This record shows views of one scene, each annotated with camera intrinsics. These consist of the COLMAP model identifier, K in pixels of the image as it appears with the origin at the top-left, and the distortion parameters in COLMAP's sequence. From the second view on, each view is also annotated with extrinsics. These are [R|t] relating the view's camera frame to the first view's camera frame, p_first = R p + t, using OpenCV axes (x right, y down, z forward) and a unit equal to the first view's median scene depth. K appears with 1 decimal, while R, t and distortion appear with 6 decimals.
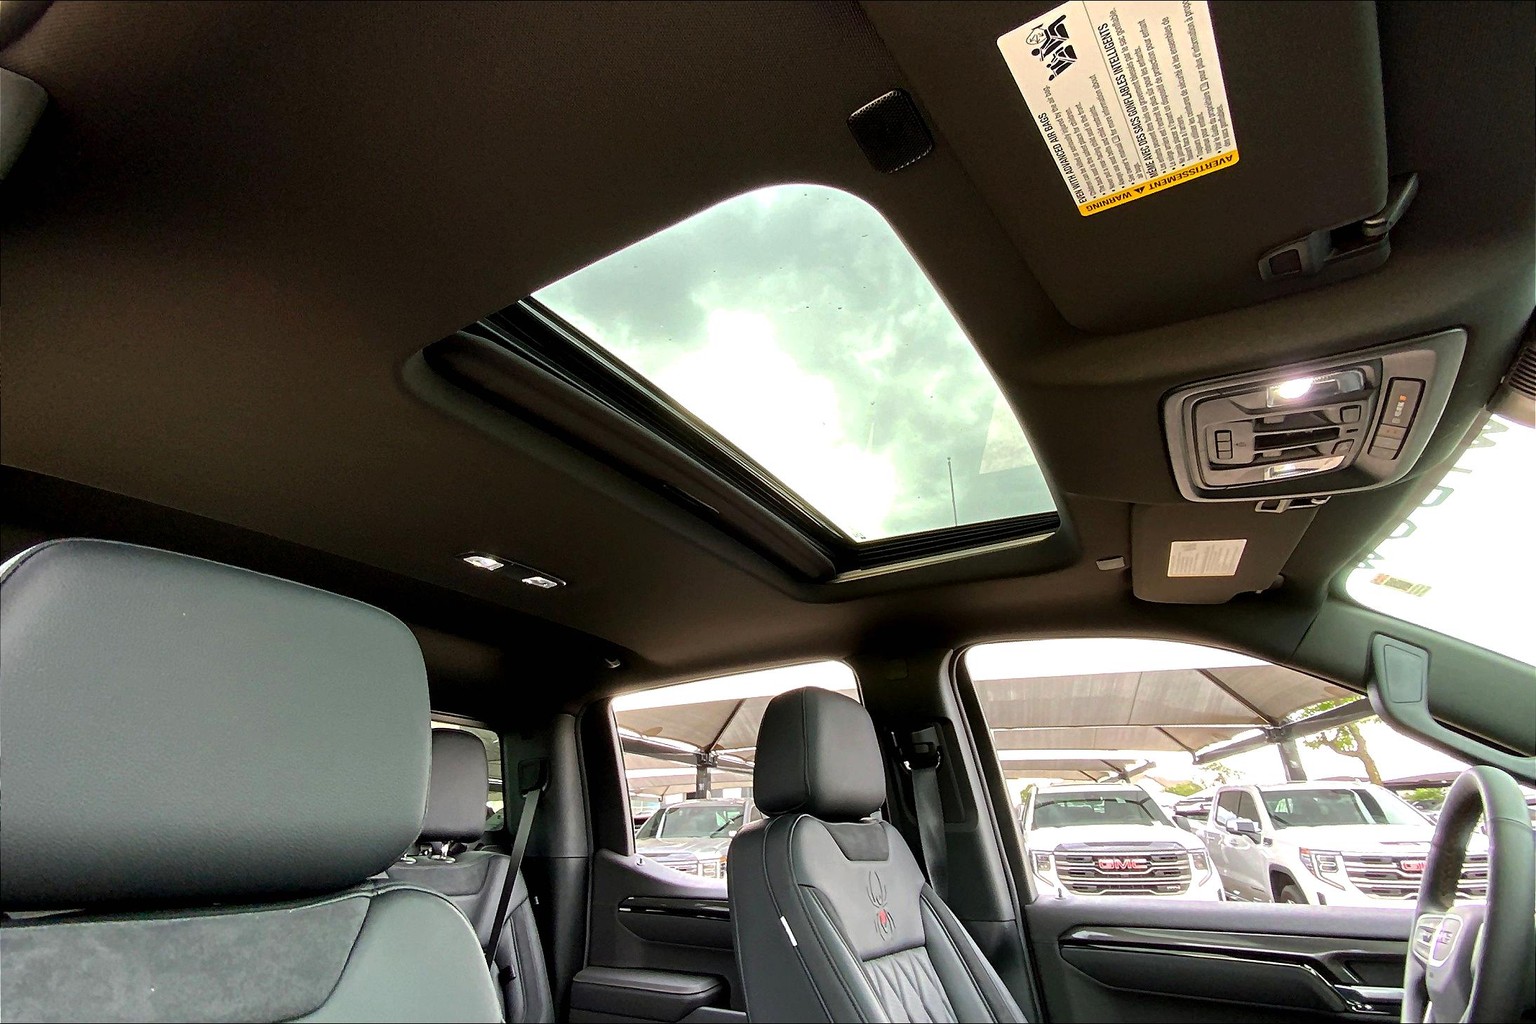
lens RADIAL K [[749.3, 0, 768.0], [0, 749.3, 512.0], [0, 0, 1]] dist [0.002414, 0.000441]
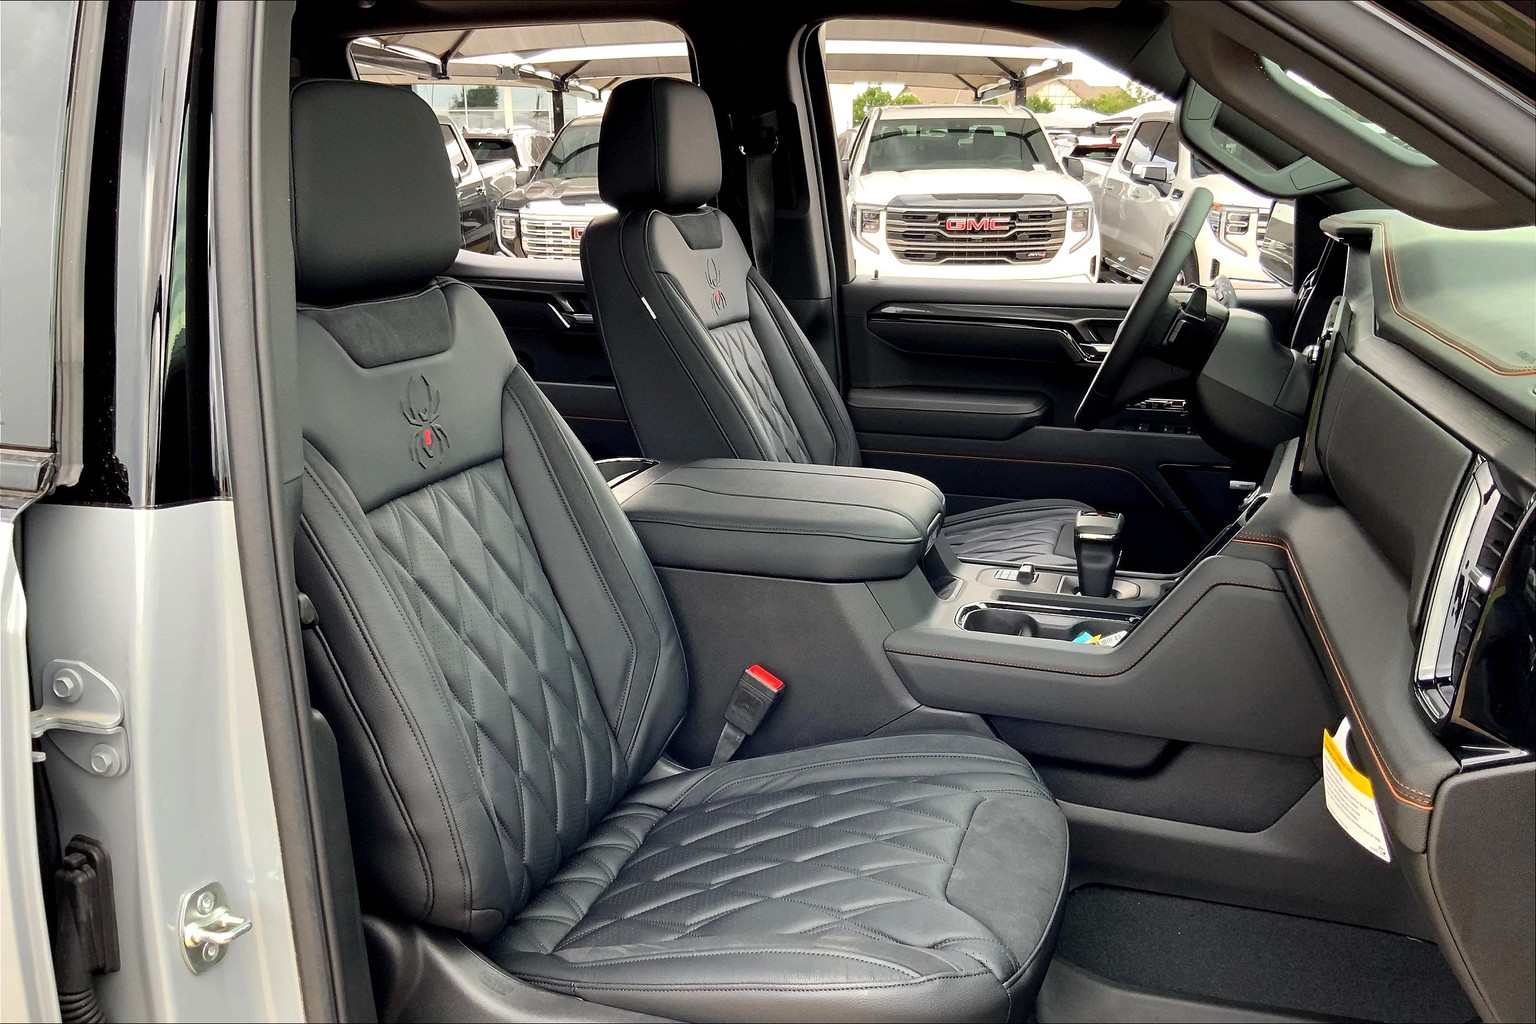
lens RADIAL K [[1336.5, 0, 768.0], [0, 1336.5, 512.0], [0, 0, 1]] dist [0.128541, -0.294696]
pose [[0.969882, -0.044644, 0.239450, -0.030711], [-0.110729, 0.794798, 0.596688, -0.046021], [-0.216953, -0.605230, 0.765916, -0.084099]]
